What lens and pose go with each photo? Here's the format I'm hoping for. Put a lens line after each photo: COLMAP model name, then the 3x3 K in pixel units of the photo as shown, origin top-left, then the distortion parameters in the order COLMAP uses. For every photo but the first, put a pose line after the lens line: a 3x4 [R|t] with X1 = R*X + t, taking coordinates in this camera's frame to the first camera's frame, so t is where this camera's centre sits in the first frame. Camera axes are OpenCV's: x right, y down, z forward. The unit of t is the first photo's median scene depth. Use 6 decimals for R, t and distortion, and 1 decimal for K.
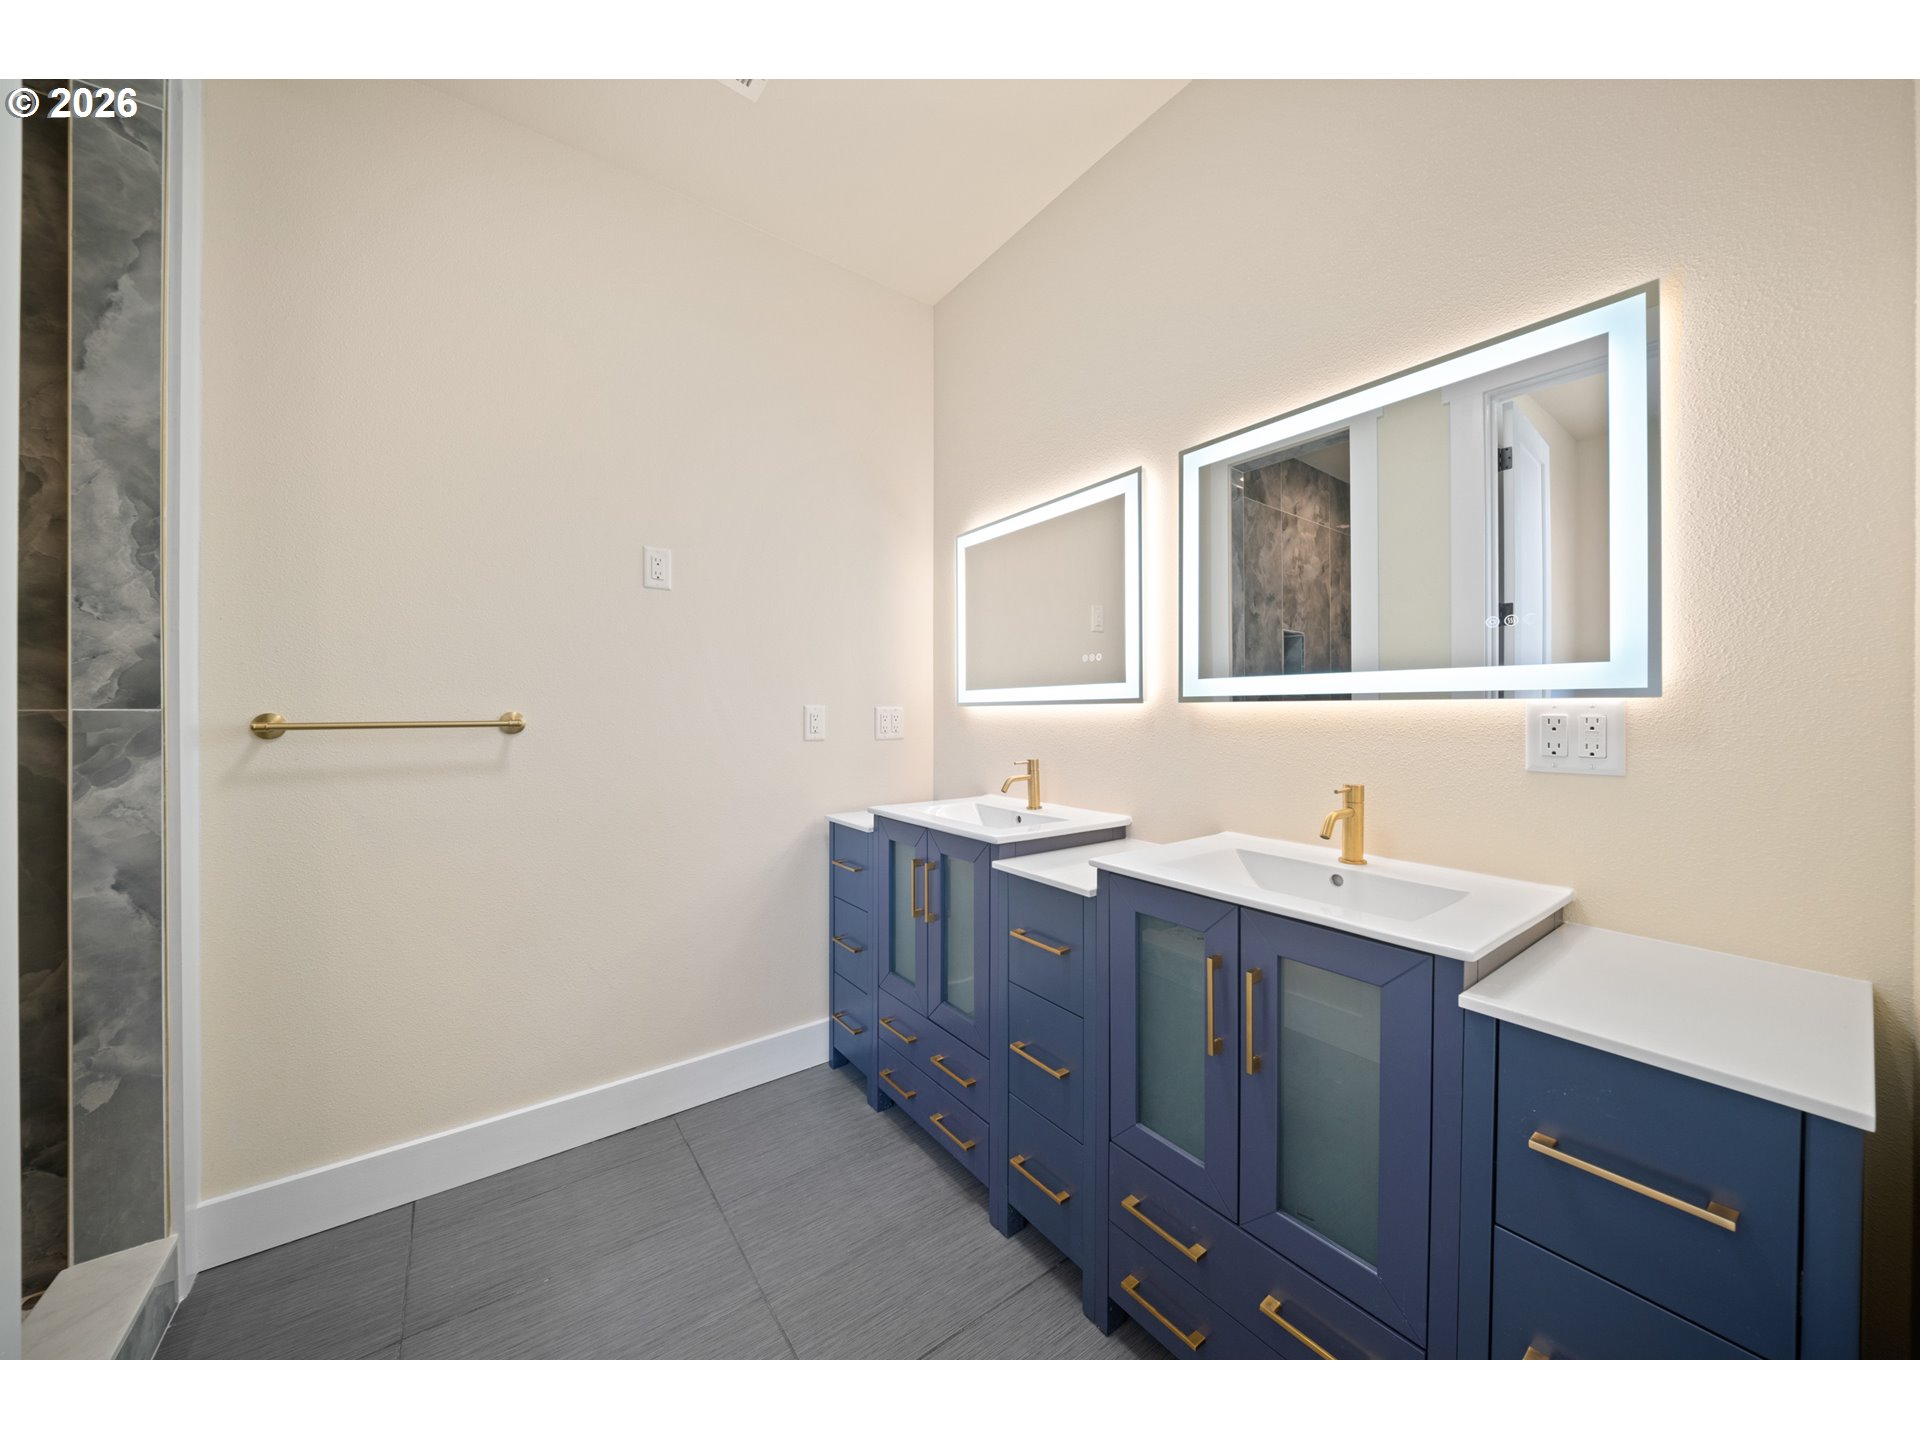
lens RADIAL K [[667.7, 0, 959.6], [0, 667.7, 711.3], [0, 0, 1]] dist [0.001819, 0.000057]
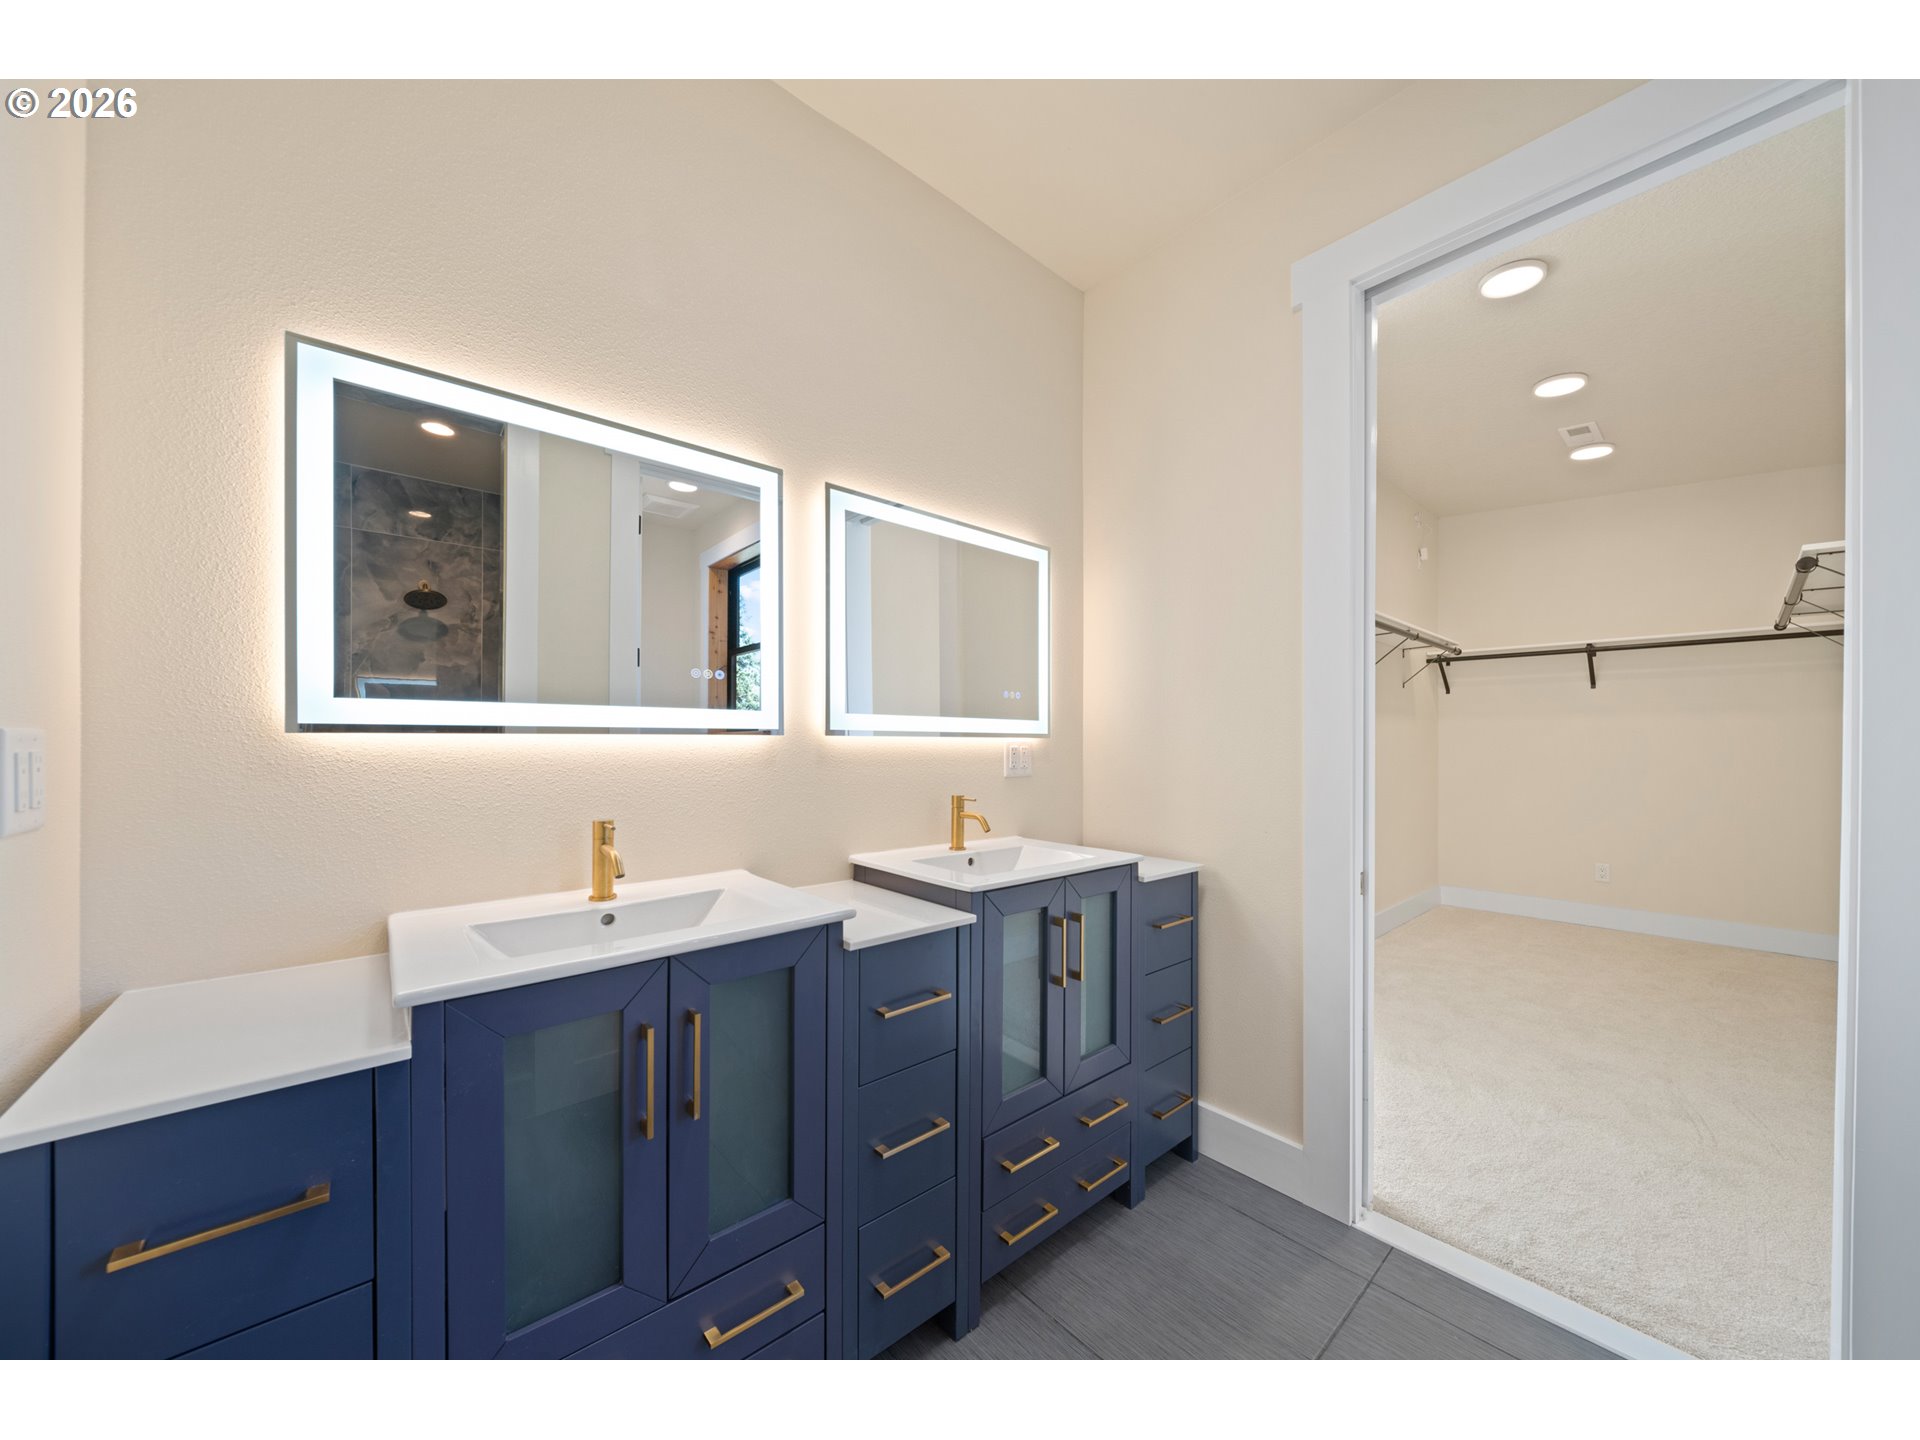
lens RADIAL K [[667.7, 0, 923.6], [0, 667.7, 750.8], [0, 0, 1]] dist [0.001819, 0.000057]
pose [[-0.055038, -0.006104, 0.998466, -0.574890], [-0.000012, 0.999981, 0.006113, 0.002749], [-0.998484, 0.000325, -0.055037, 0.782593]]
